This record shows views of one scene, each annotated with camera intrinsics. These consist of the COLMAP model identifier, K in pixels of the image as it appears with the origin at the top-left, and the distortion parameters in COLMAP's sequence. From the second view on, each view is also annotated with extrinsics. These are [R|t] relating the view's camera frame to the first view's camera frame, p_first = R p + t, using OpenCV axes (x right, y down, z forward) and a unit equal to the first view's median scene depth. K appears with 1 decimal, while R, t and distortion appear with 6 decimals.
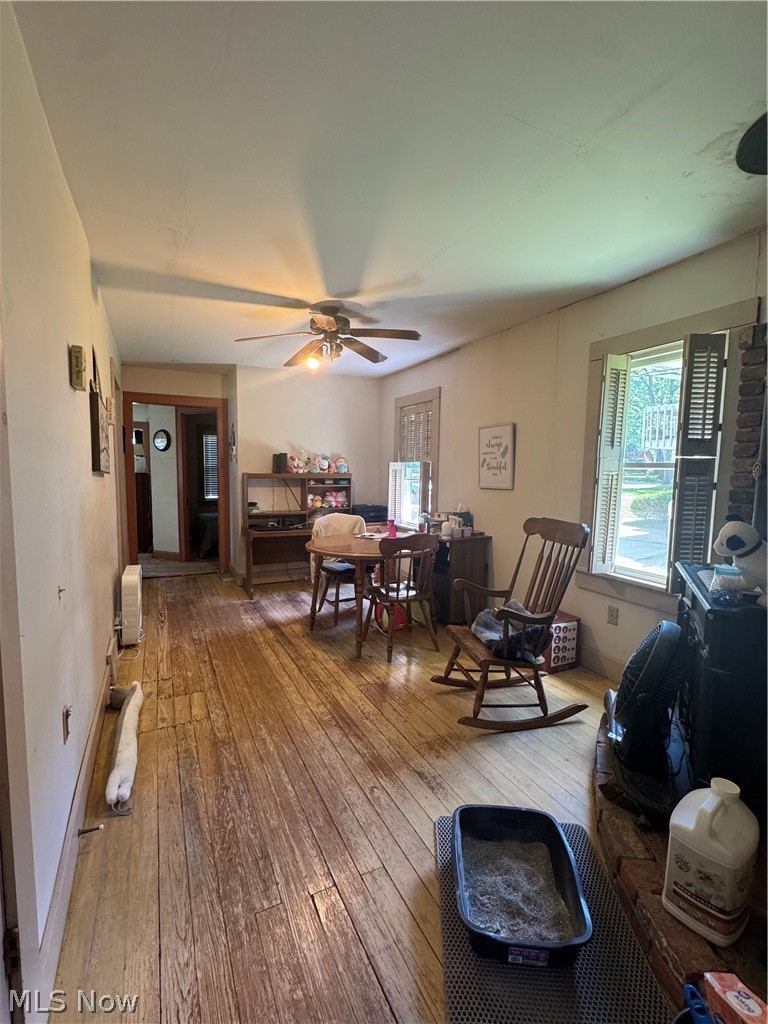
lens RADIAL K [[469.5, 0, 381.5], [0, 469.5, 514.3], [0, 0, 1]] dist [0.000711, 0.000139]
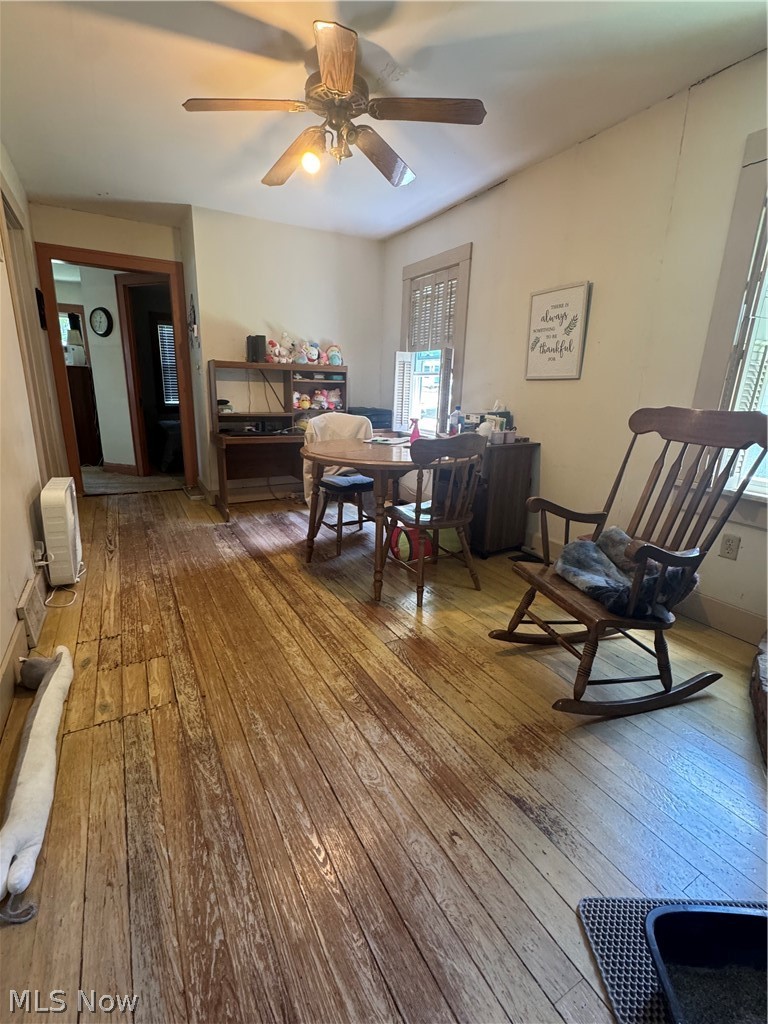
lens RADIAL K [[469.5, 0, 385.2], [0, 469.5, 513.1], [0, 0, 1]] dist [0.000711, 0.000139]
pose [[0.997902, 0.000066, 0.064737, -0.094566], [-0.011055, 0.985485, 0.169401, 0.043318], [-0.063786, -0.169762, 0.983419, 0.309789]]
